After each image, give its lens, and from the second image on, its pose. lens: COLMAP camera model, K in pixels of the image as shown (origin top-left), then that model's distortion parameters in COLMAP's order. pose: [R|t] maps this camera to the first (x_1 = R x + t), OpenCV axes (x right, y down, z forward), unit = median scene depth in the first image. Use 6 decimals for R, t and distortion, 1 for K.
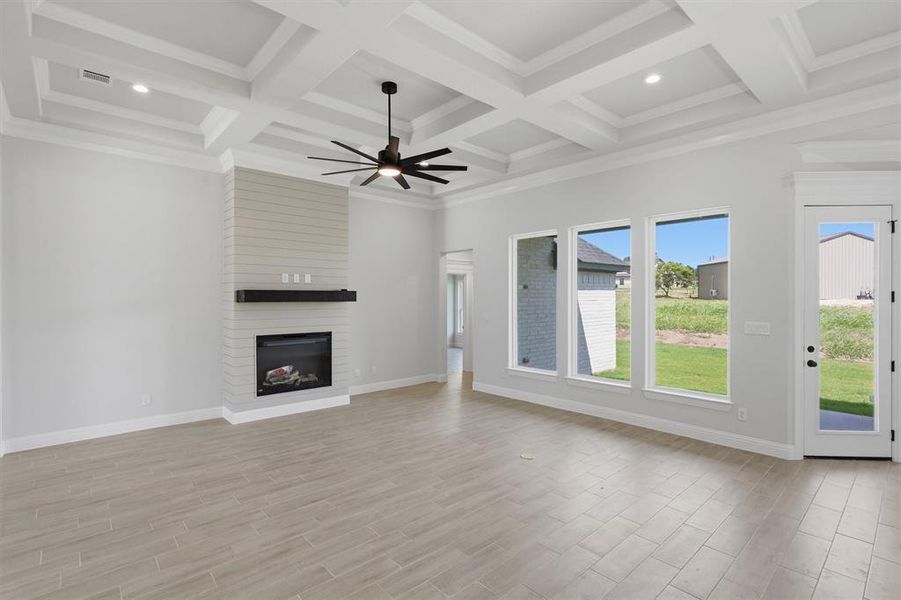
lens RADIAL K [[431.8, 0, 450.7], [0, 431.8, 295.7], [0, 0, 1]] dist [-0.006497, -0.000269]
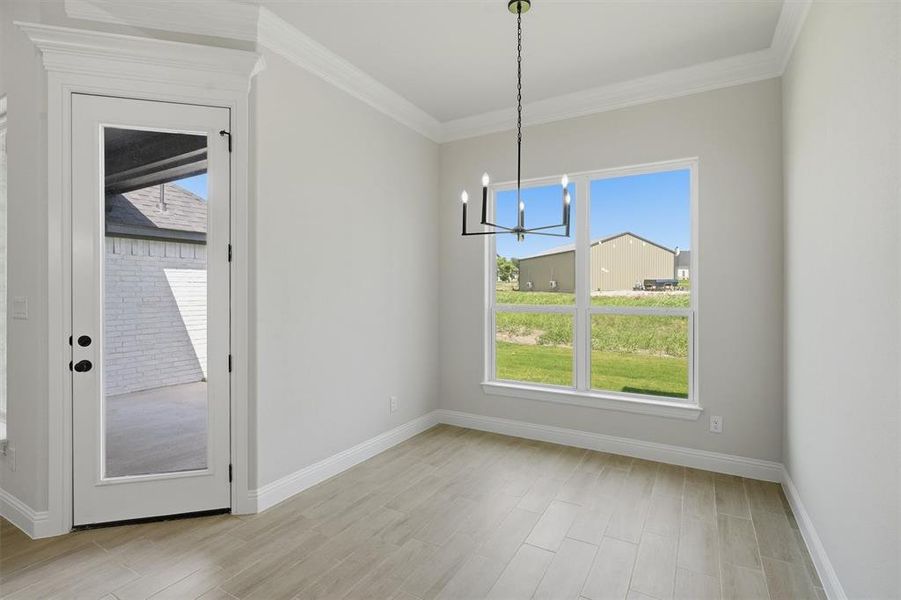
lens RADIAL K [[435.3, 0, 451.2], [0, 435.3, 298.1], [0, 0, 1]] dist [-0.001374, 0.000700]
pose [[0.951238, -0.005853, 0.308403, 0.787556], [-0.000038, 0.999818, 0.019093, 0.038381], [-0.308459, -0.018173, 0.951064, 0.203713]]
